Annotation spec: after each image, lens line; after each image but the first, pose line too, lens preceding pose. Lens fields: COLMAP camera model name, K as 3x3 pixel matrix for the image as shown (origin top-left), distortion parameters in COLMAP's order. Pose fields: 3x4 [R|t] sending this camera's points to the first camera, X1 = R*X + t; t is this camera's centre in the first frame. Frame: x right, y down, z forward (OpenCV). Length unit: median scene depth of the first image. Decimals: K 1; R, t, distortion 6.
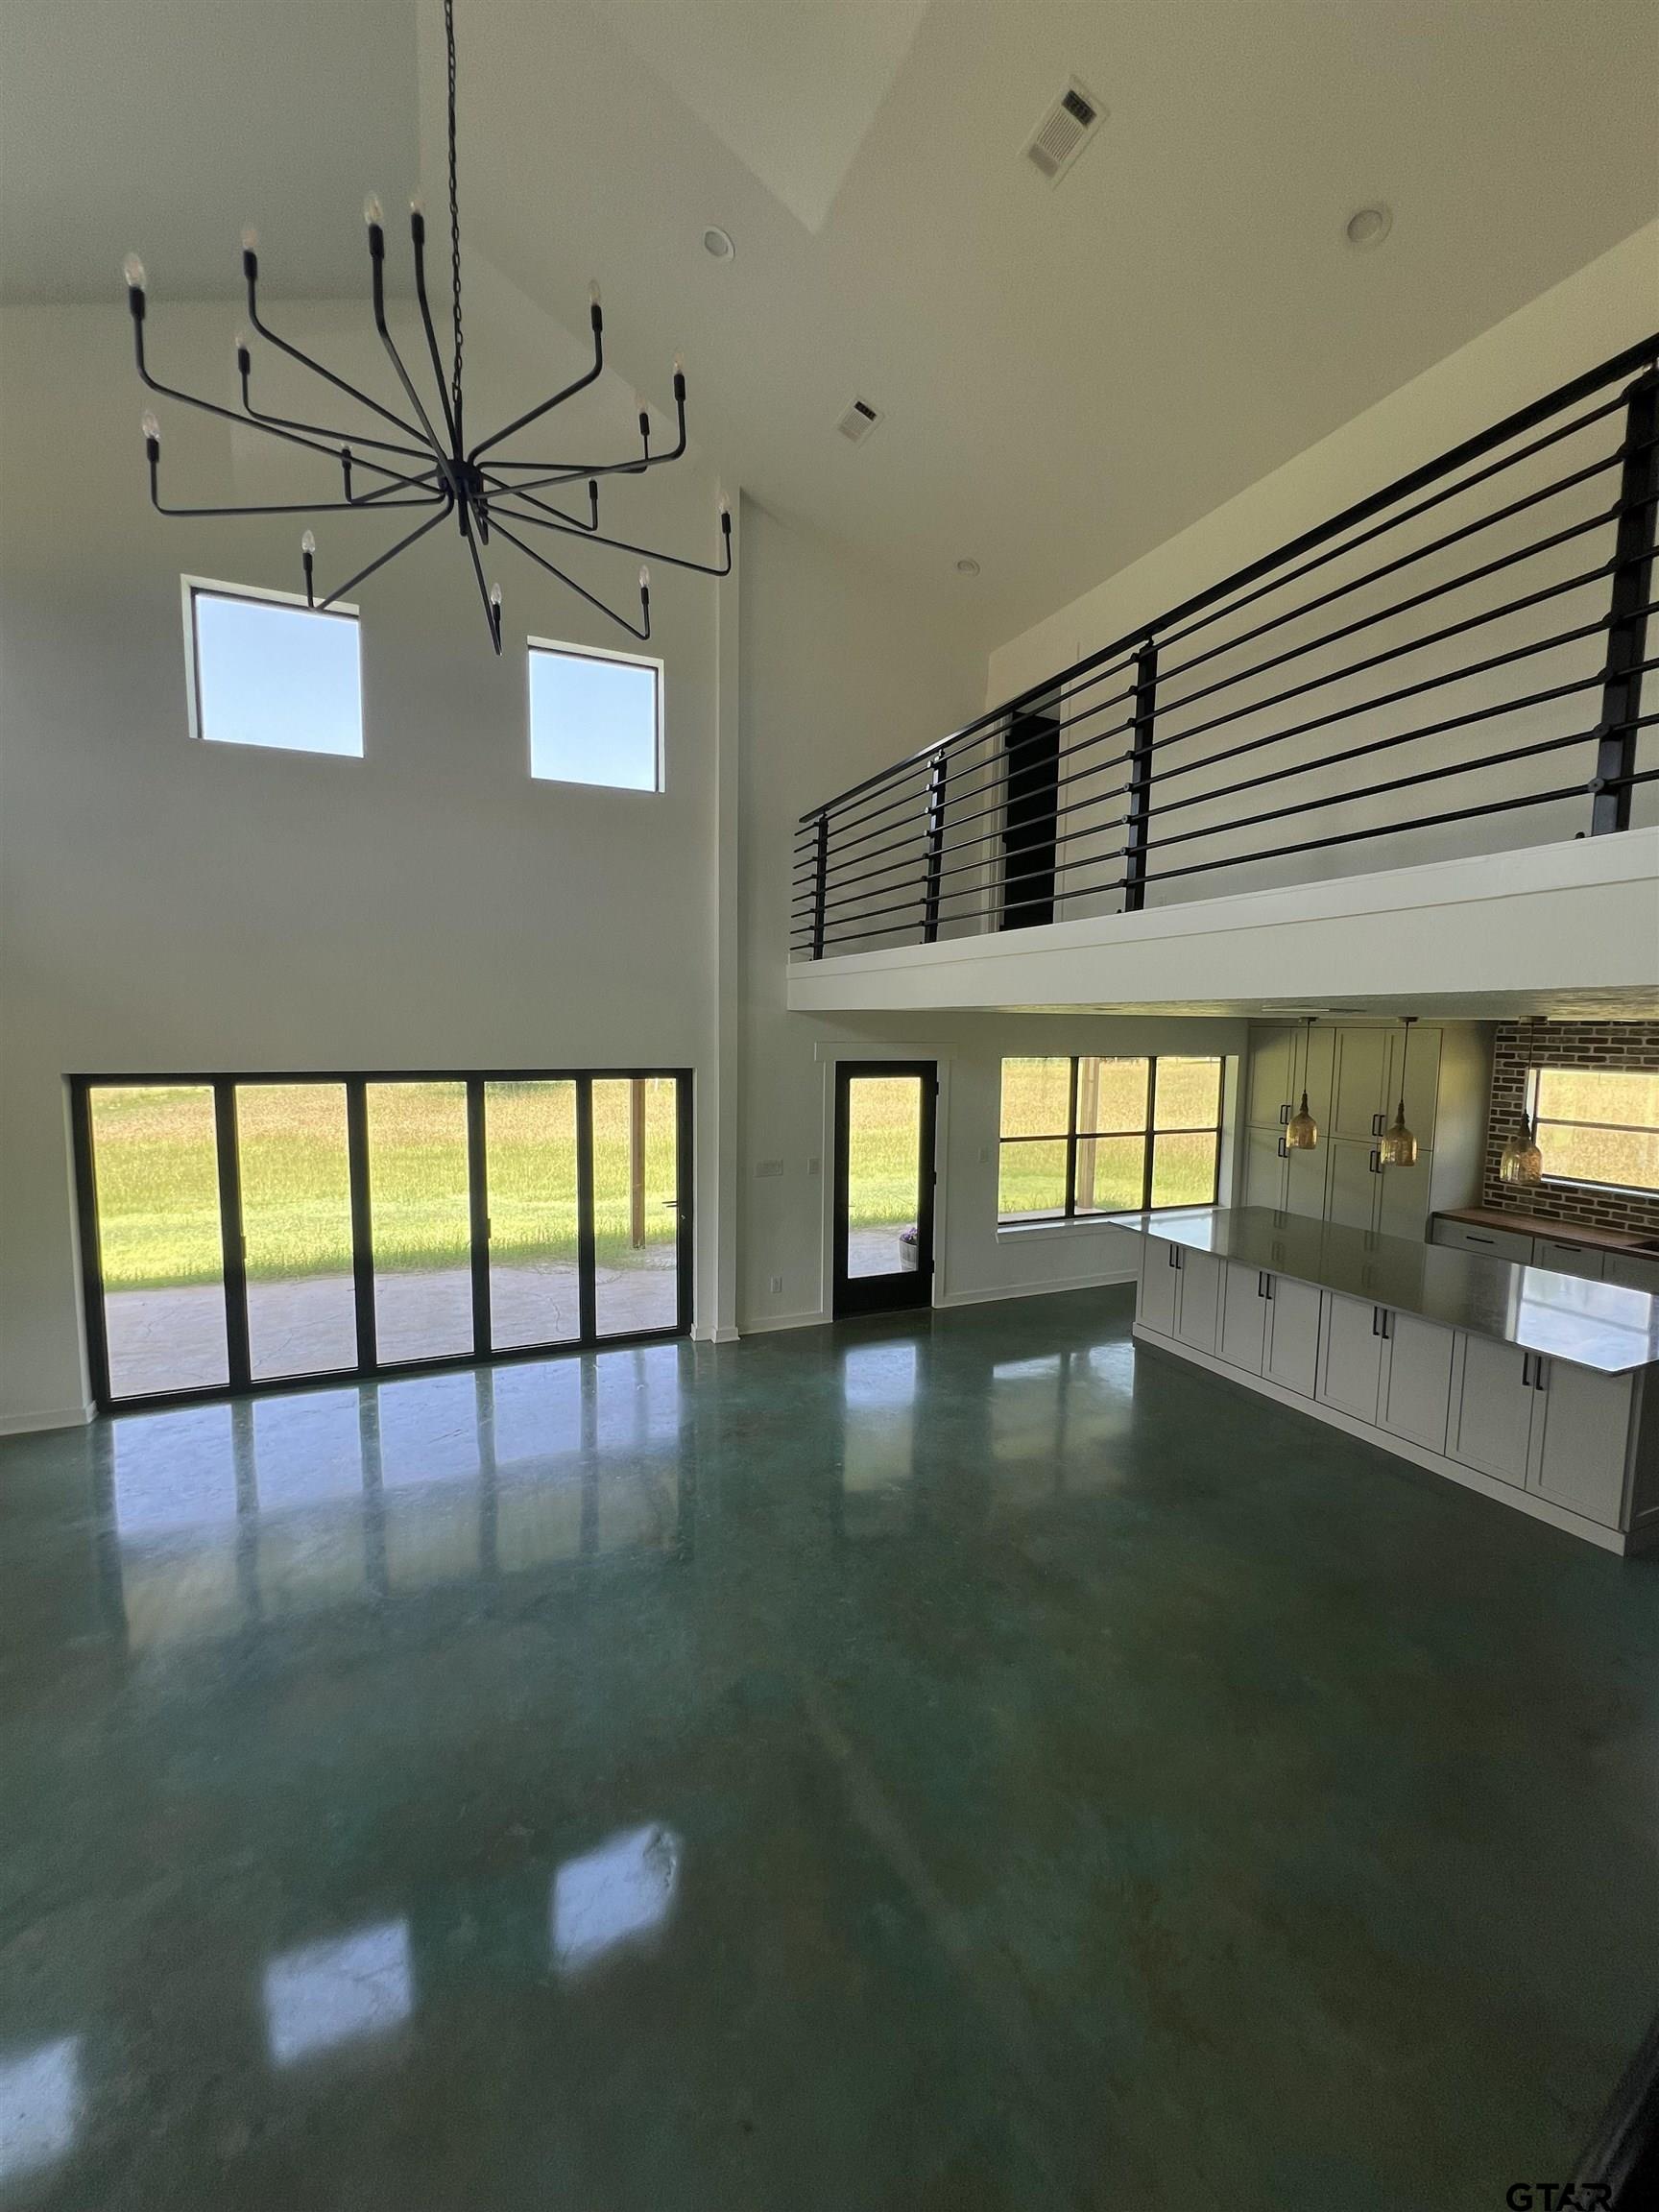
lens RADIAL K [[891.7, 0, 833.2], [0, 891.7, 1107.5], [0, 0, 1]] dist [-0.001448, 0.000567]
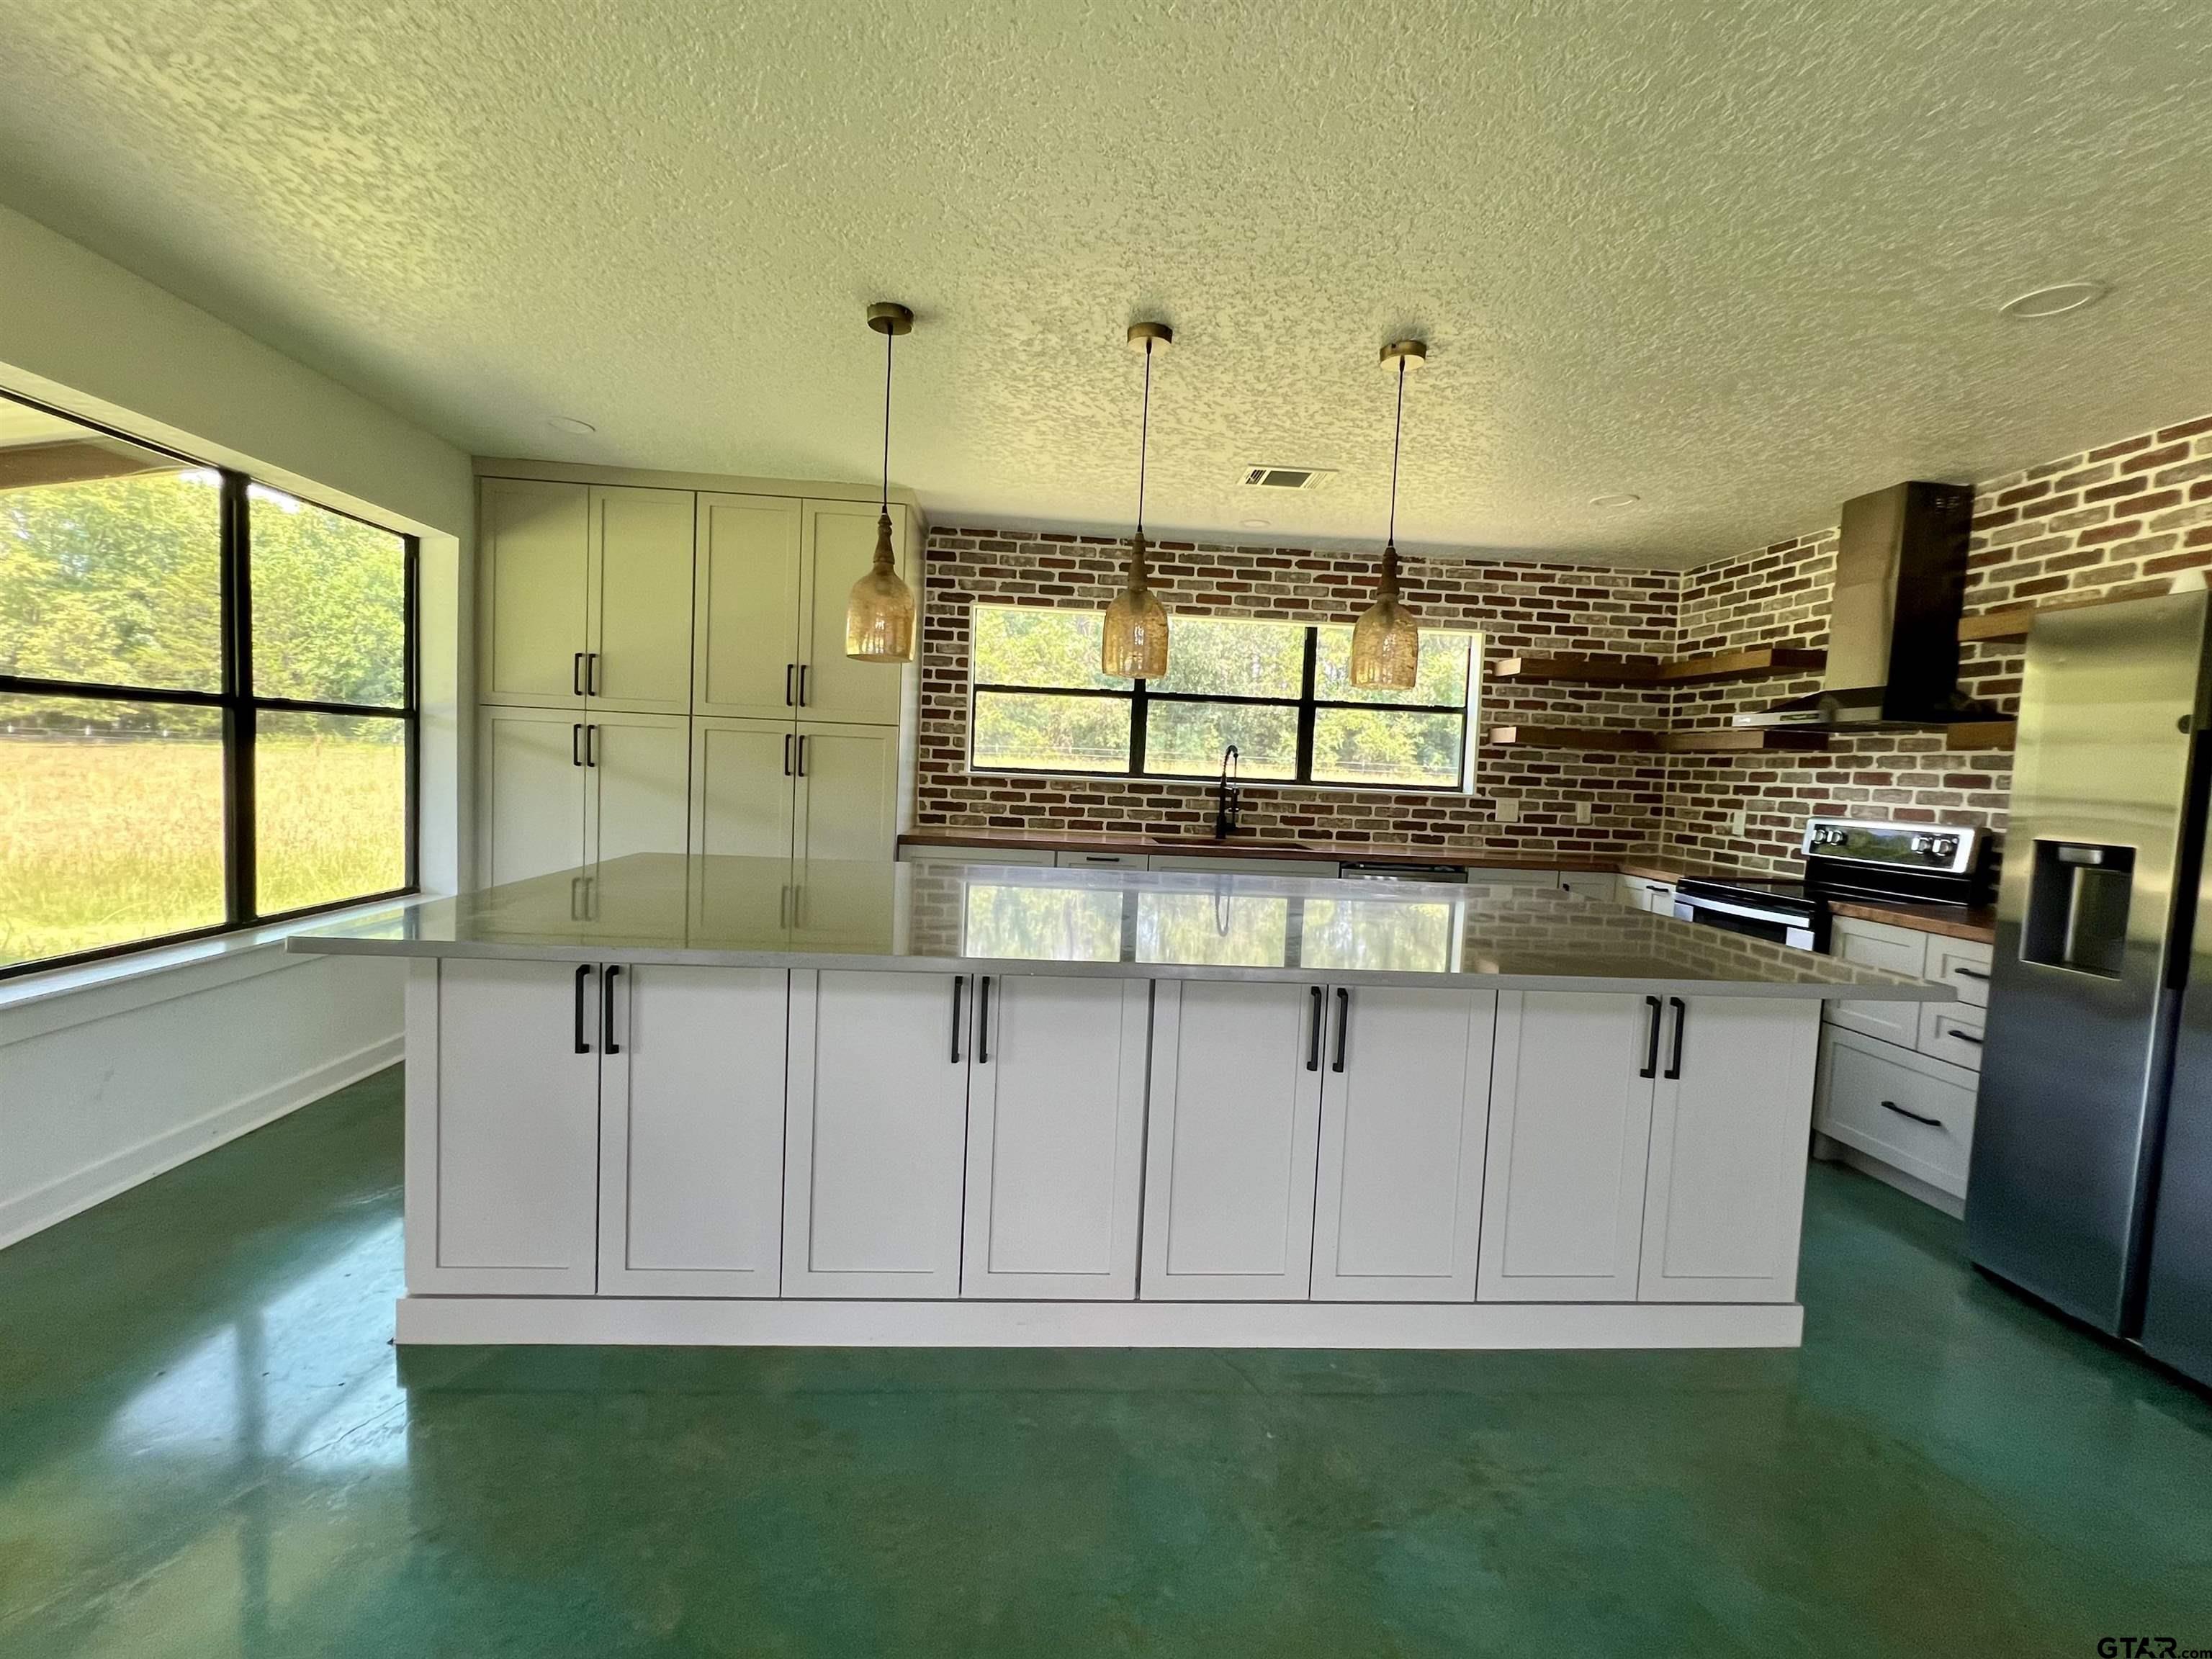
lens RADIAL K [[983.4, 0, 1105.1], [0, 983.4, 826.3], [0, 0, 1]] dist [-0.002120, 0.000759]
pose [[0.346216, -0.056359, 0.936461, 0.166251], [0.045751, 0.998021, 0.043150, 0.114248], [-0.937039, 0.027905, 0.348109, 0.830496]]
